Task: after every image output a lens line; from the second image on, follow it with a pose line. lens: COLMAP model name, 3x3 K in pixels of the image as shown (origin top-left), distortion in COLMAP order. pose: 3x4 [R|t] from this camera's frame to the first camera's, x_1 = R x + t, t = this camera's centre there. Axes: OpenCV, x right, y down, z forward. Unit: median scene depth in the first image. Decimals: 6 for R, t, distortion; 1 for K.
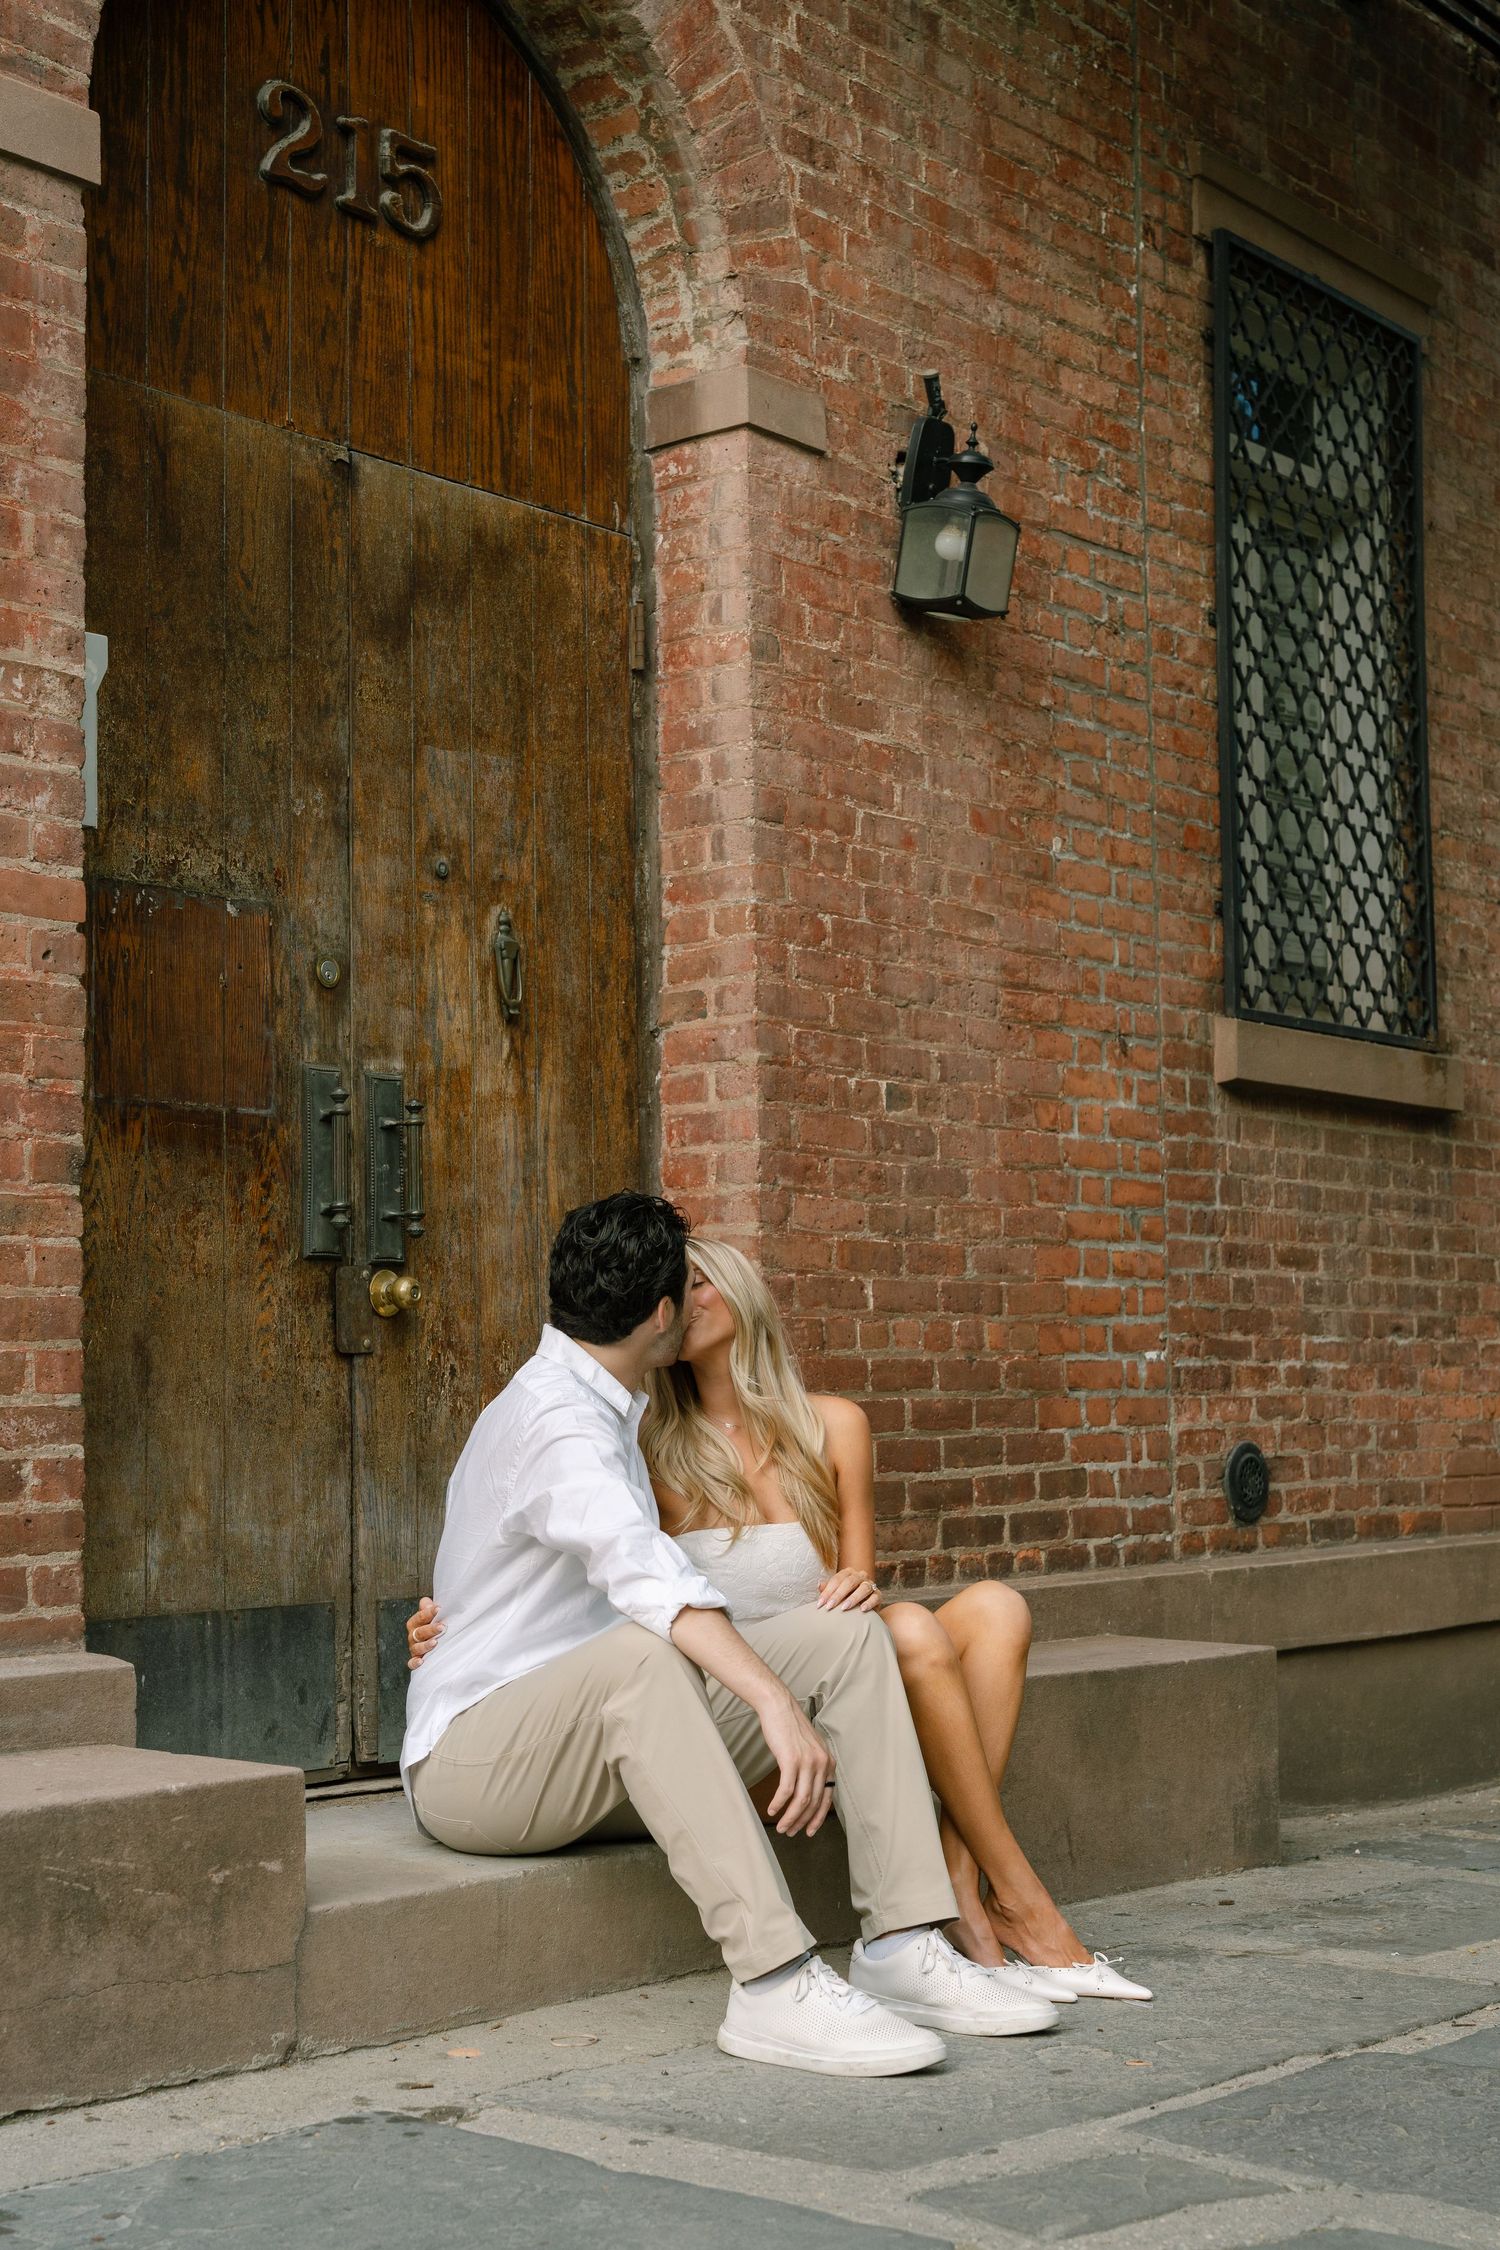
lens RADIAL K [[3563.3, 0, 804.7], [0, 3563.3, 1188.8], [0, 0, 1]] dist [0.009203, -0.000150]
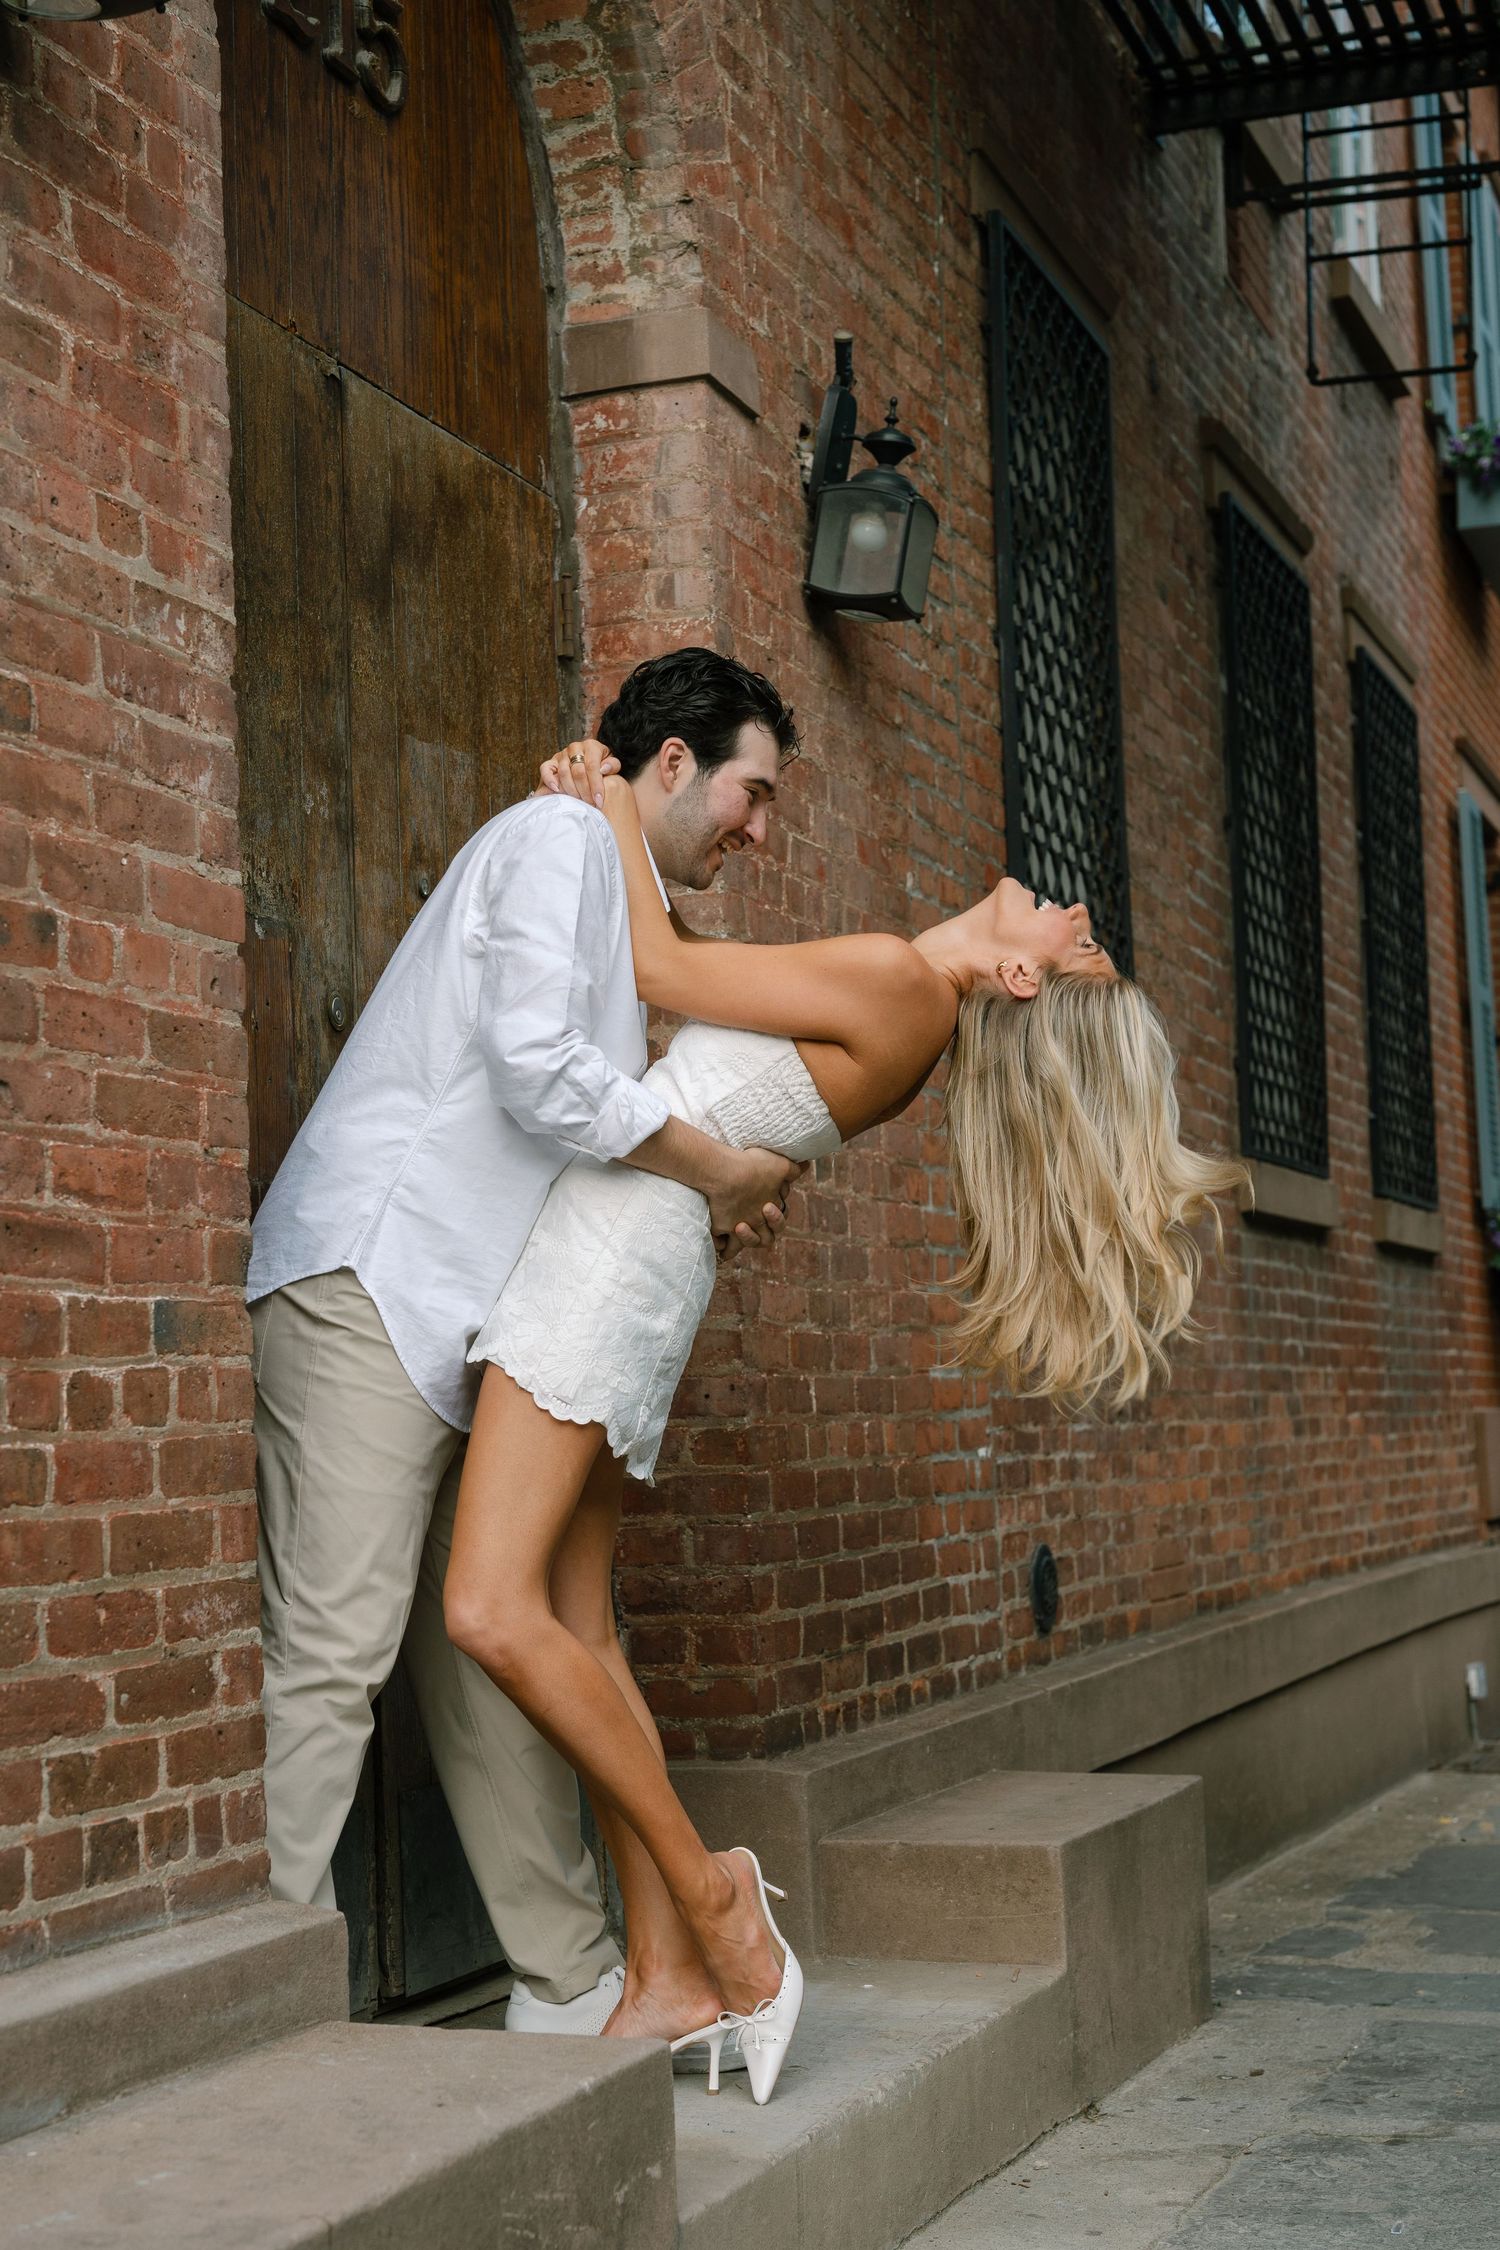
lens RADIAL K [[3563.3, 0, 804.7], [0, 3563.3, 1188.8], [0, 0, 1]] dist [0.009203, -0.000150]
pose [[0.933668, 0.001625, 0.358136, -0.296798], [0.002725, 0.999929, -0.011641, -0.010377], [-0.358129, 0.011845, 0.933597, 0.198143]]
